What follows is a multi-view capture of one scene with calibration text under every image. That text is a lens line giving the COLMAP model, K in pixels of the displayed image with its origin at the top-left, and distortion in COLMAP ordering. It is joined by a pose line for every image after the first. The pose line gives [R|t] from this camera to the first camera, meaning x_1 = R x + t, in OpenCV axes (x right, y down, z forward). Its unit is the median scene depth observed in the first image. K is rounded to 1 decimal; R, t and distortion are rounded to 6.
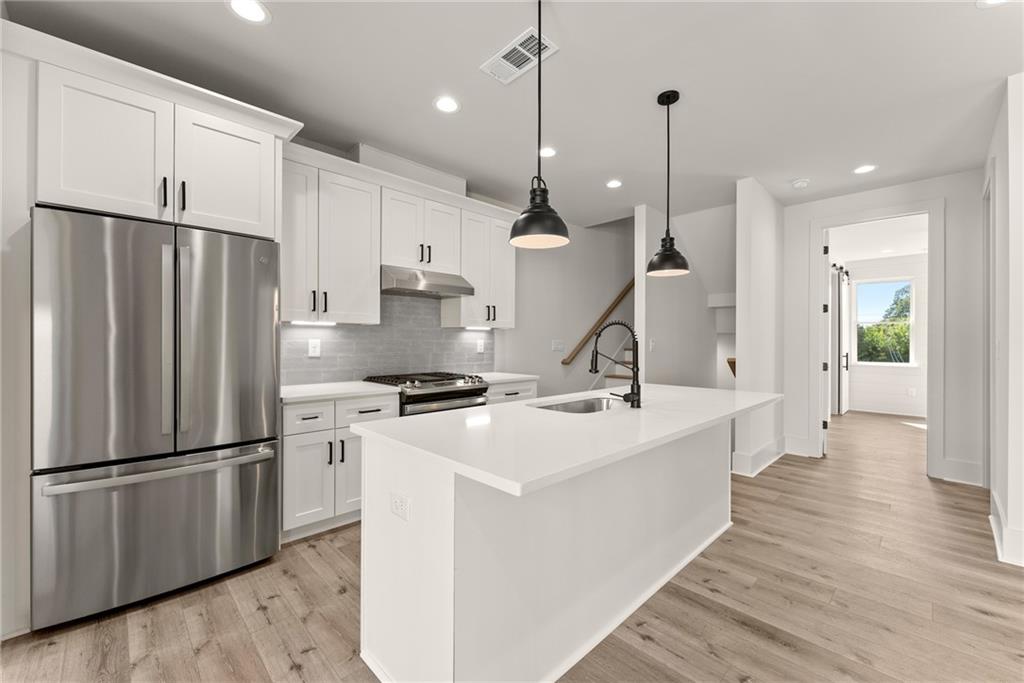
lens RADIAL K [[416.4, 0, 515.9], [0, 416.4, 341.1], [0, 0, 1]] dist [0.002520, 0.000083]
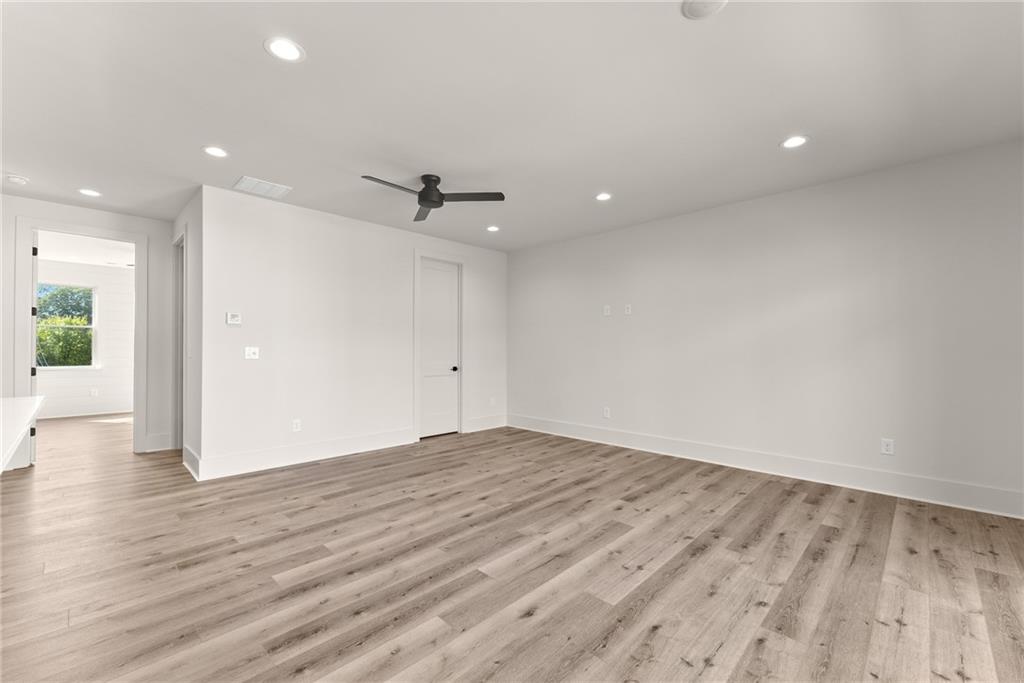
lens RADIAL K [[416.4, 0, 517.6], [0, 416.4, 345.0], [0, 0, 1]] dist [0.002520, 0.000083]
pose [[-0.027076, 0.003607, 0.999627, -0.420321], [-0.004778, 0.999982, -0.003738, -0.003548], [-0.999622, -0.004878, -0.027059, -0.163078]]
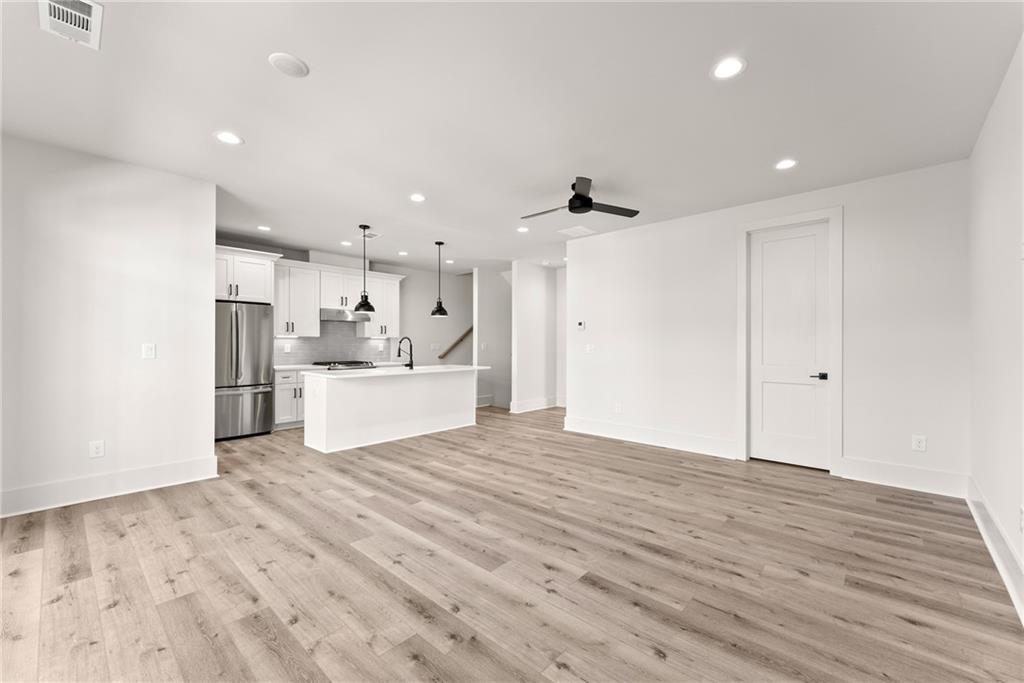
lens RADIAL K [[416.4, 0, 519.8], [0, 416.4, 341.9], [0, 0, 1]] dist [0.002520, 0.000083]
pose [[0.997560, -0.002684, 0.069769, 0.584671], [0.003002, 0.999986, -0.004449, -0.002729], [-0.069756, 0.004648, 0.997553, -1.277005]]
